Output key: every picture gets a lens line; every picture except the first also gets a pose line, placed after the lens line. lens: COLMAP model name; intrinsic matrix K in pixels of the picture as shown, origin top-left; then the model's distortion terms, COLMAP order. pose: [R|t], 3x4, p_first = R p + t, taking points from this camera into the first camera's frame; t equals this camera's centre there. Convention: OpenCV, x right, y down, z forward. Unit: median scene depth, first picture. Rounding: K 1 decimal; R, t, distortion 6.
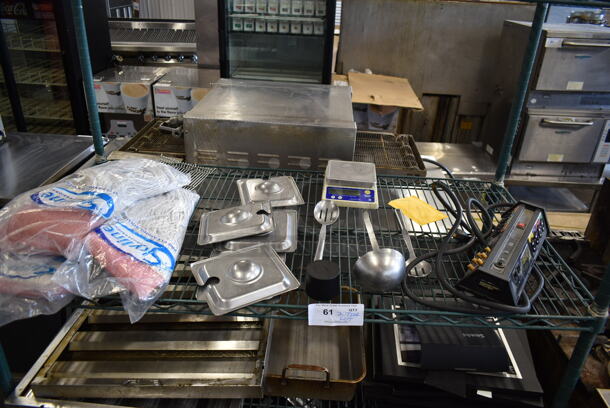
lens RADIAL K [[463.4, 0, 305.0], [0, 463.4, 204.0], [0, 0, 1]] dist [-0.017624, 0.003733]
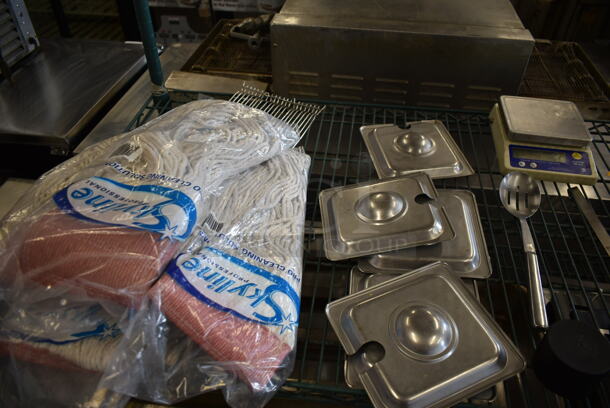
lens RADIAL K [[463.4, 0, 305.0], [0, 463.4, 204.0], [0, 0, 1]] dist [-0.017624, 0.003733]
pose [[0.994435, 0.030090, -0.100963, -0.163689], [-0.006681, 0.974428, 0.224602, -0.098555], [0.105140, -0.222677, 0.969206, 0.341310]]
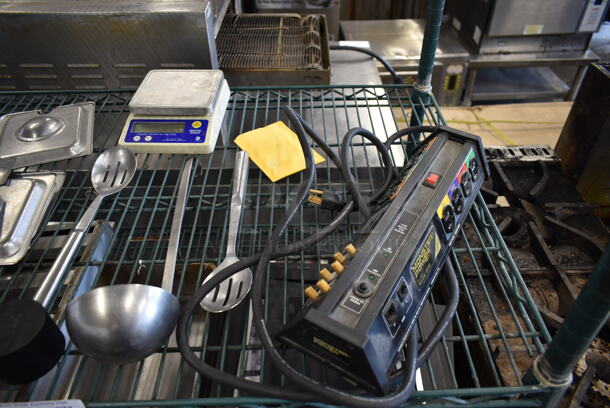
lens RADIAL K [[463.4, 0, 305.0], [0, 463.4, 204.0], [0, 0, 1]] dist [-0.017624, 0.003733]
pose [[0.996562, -0.080468, 0.019722, 0.252547], [0.073619, 0.969269, 0.234729, -0.055857], [-0.038004, -0.232470, 0.971861, 0.382365]]
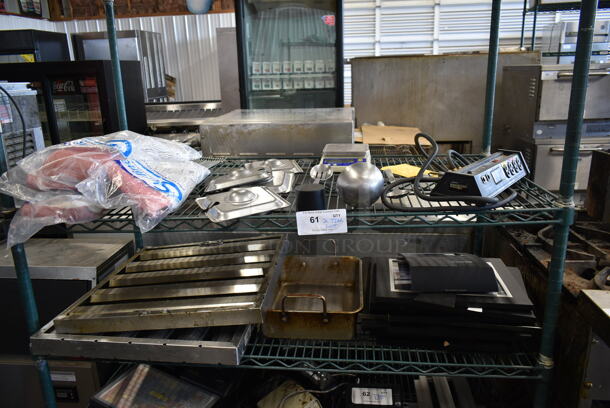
lens RADIAL K [[463.4, 0, 305.0], [0, 463.4, 204.0], [0, 0, 1]] dist [-0.017624, 0.003733]
pose [[0.996205, -0.055630, -0.066934, 0.071477], [0.041631, 0.979949, -0.194850, 0.283559], [0.076431, 0.191325, 0.978546, -0.067315]]
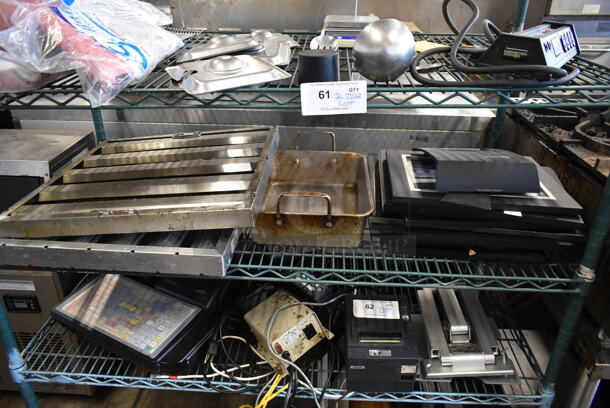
lens RADIAL K [[463.4, 0, 305.0], [0, 463.4, 204.0], [0, 0, 1]] dist [-0.017624, 0.003733]
pose [[0.999290, -0.029915, -0.022910, 0.019391], [0.029927, 0.999552, 0.000217, 0.296876], [0.022893, -0.000902, 0.999738, 0.105742]]
